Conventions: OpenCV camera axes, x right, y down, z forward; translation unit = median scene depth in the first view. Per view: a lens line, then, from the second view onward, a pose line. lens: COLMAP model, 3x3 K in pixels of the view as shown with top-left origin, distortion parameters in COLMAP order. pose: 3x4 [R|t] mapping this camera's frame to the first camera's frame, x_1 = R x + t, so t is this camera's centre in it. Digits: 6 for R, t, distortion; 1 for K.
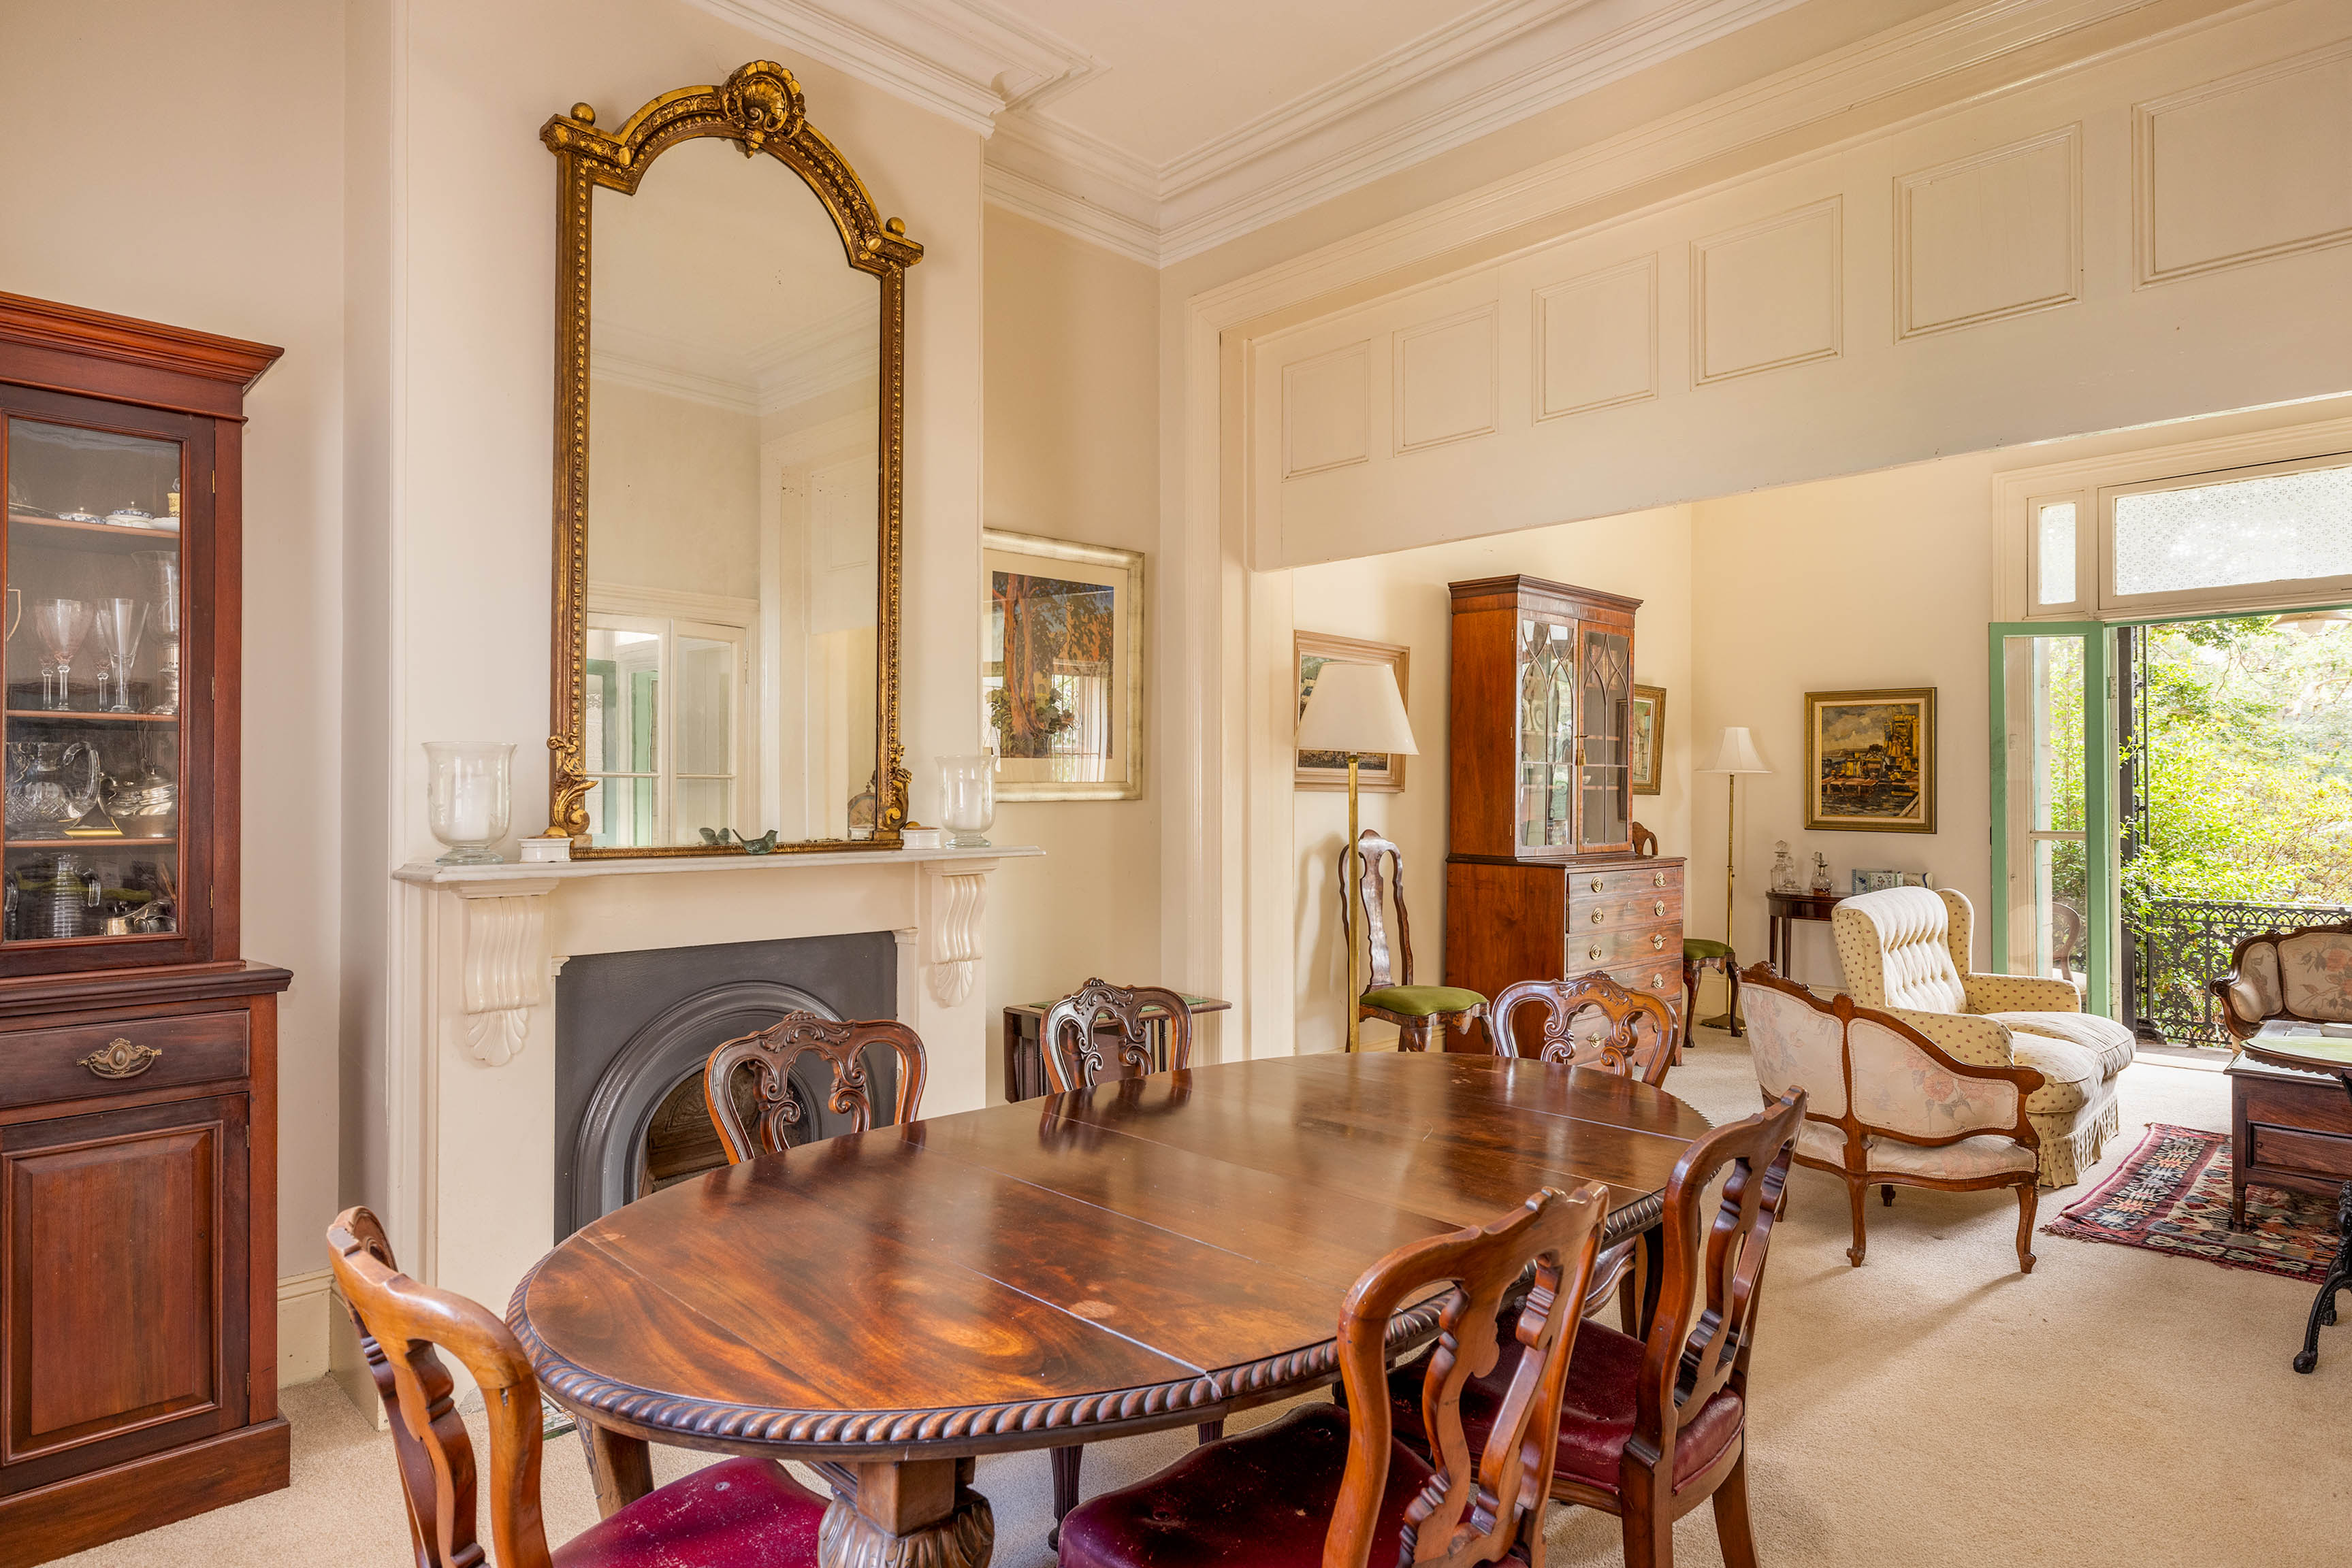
lens RADIAL K [[1300.2, 0, 1184.3], [0, 1300.2, 776.5], [0, 0, 1]] dist [-0.019357, 0.000206]
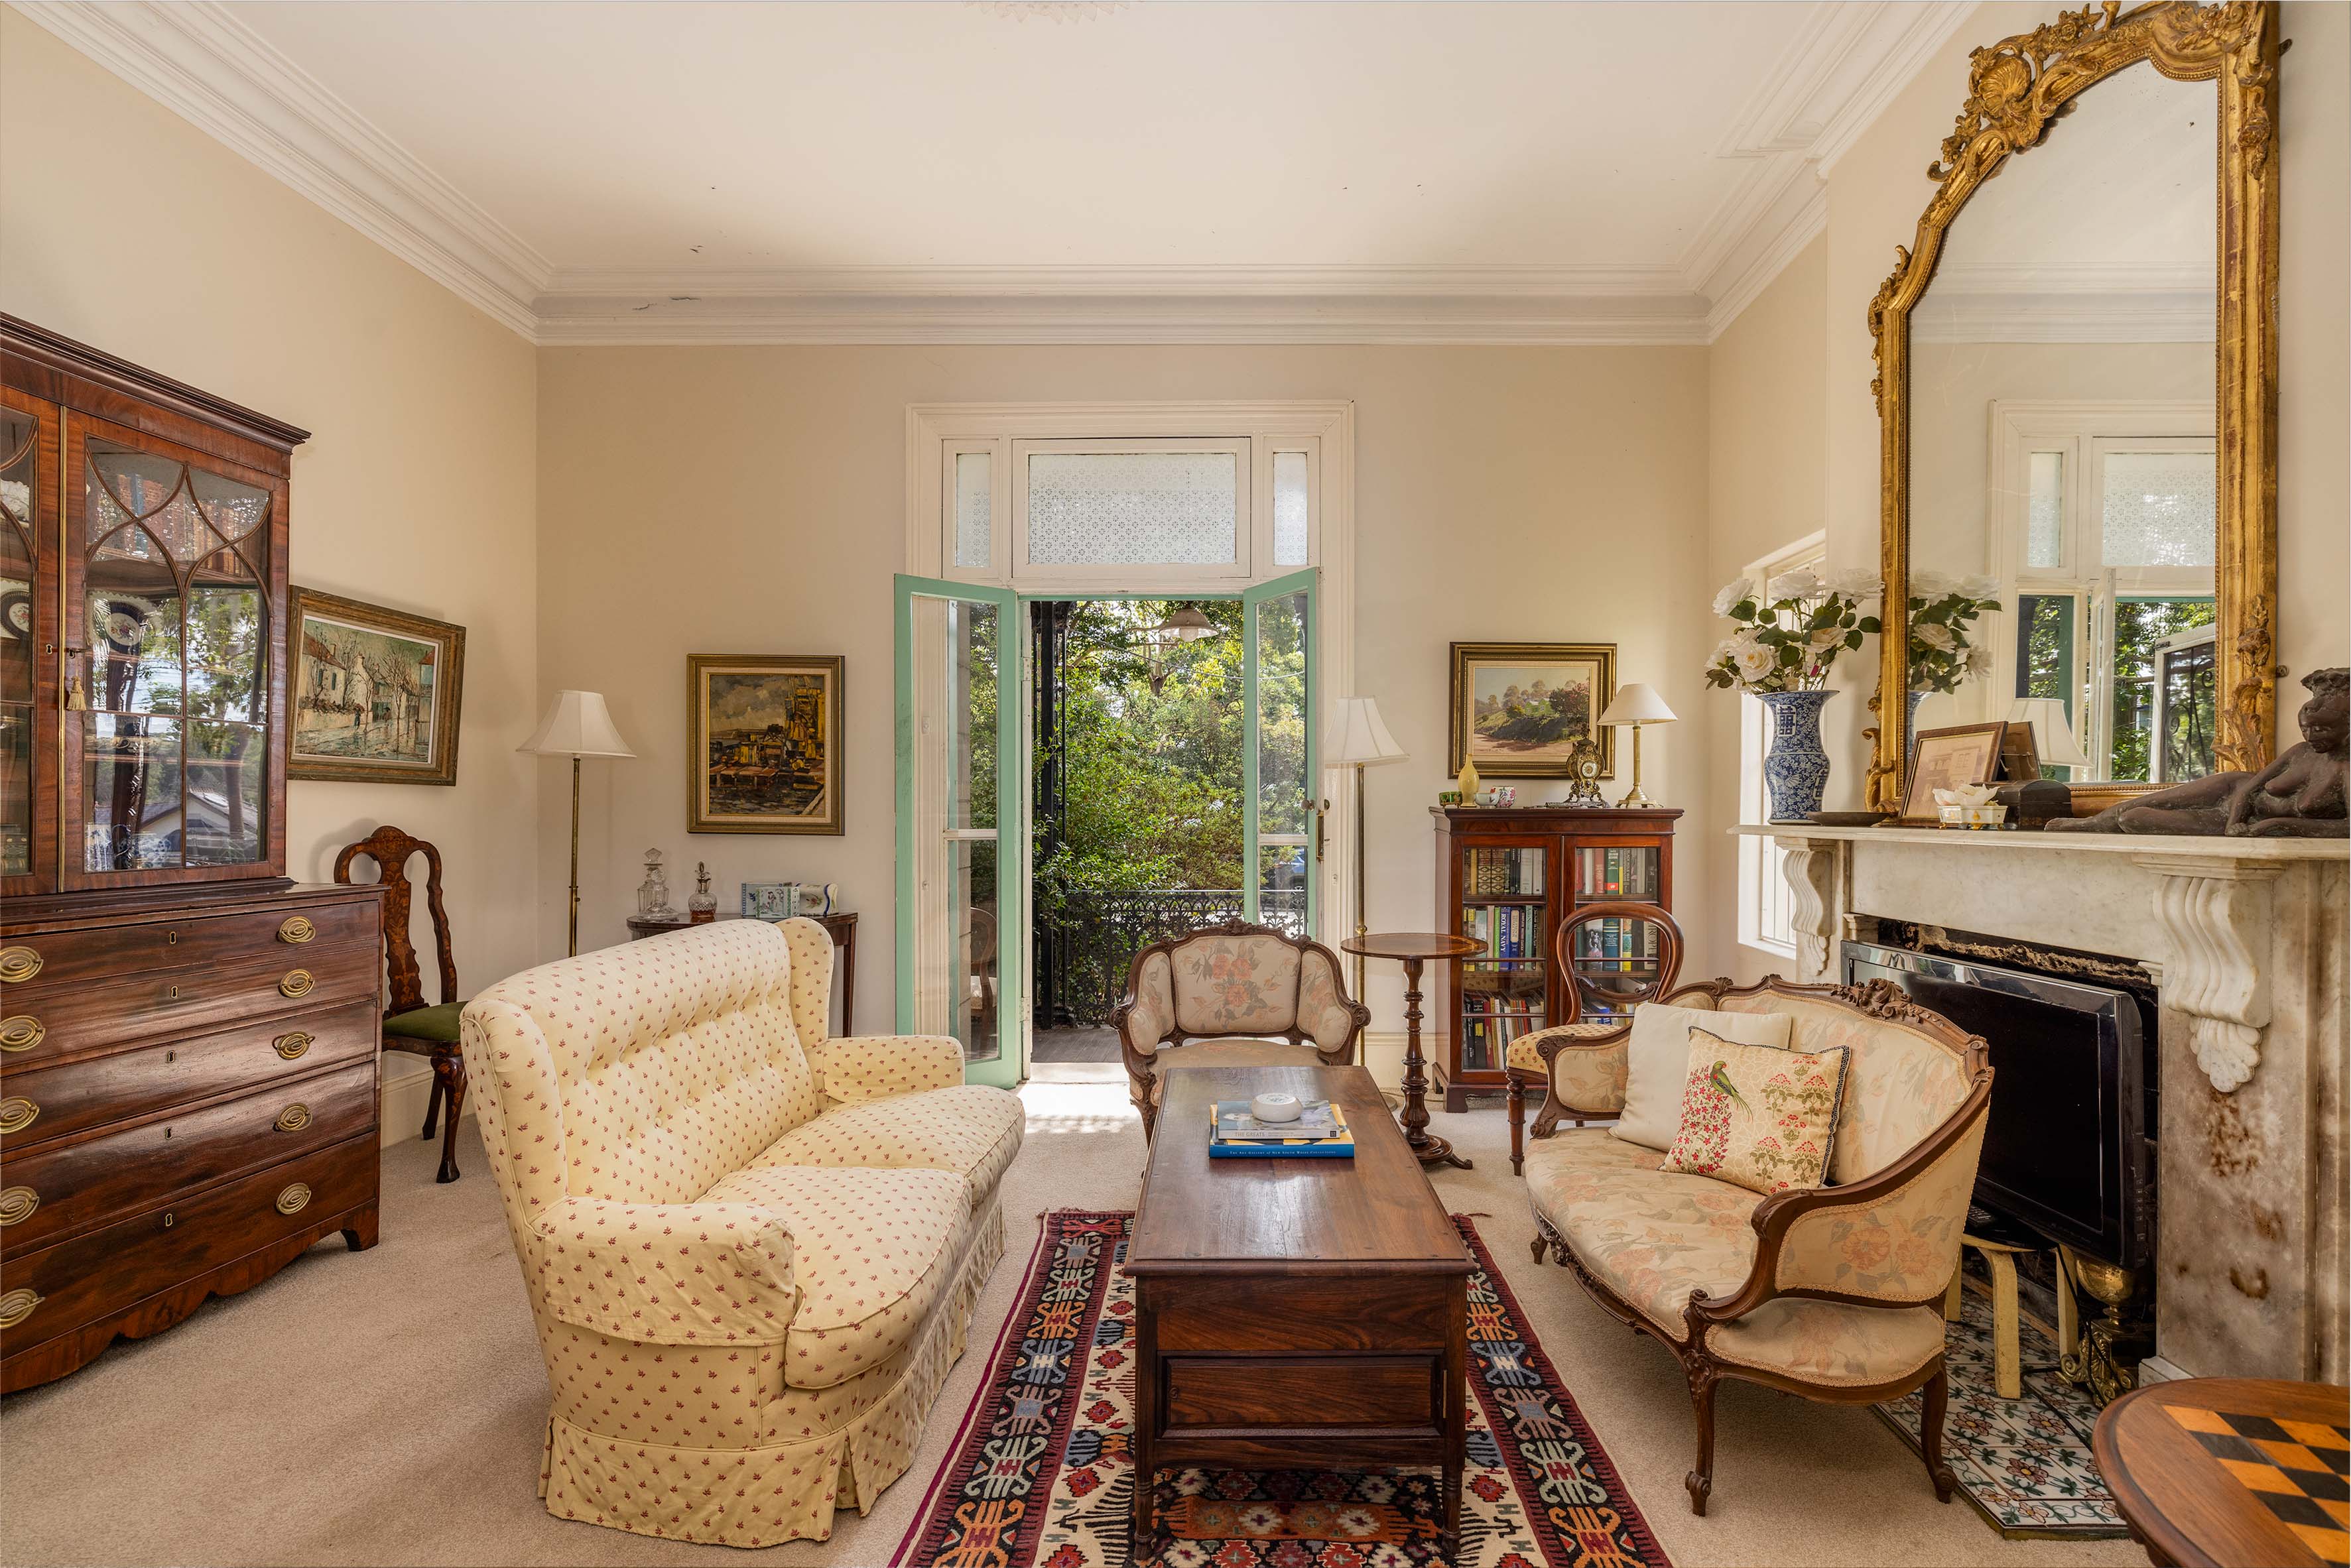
lens RADIAL K [[1016.7, 0, 1186.6], [0, 1016.7, 796.3], [0, 0, 1]] dist [0.000646, -0.000004]
pose [[0.735152, 0.005276, 0.677881, 0.295179], [-0.007997, 0.999968, 0.000891, 0.016535], [-0.677855, -0.006076, 0.735171, 0.366293]]
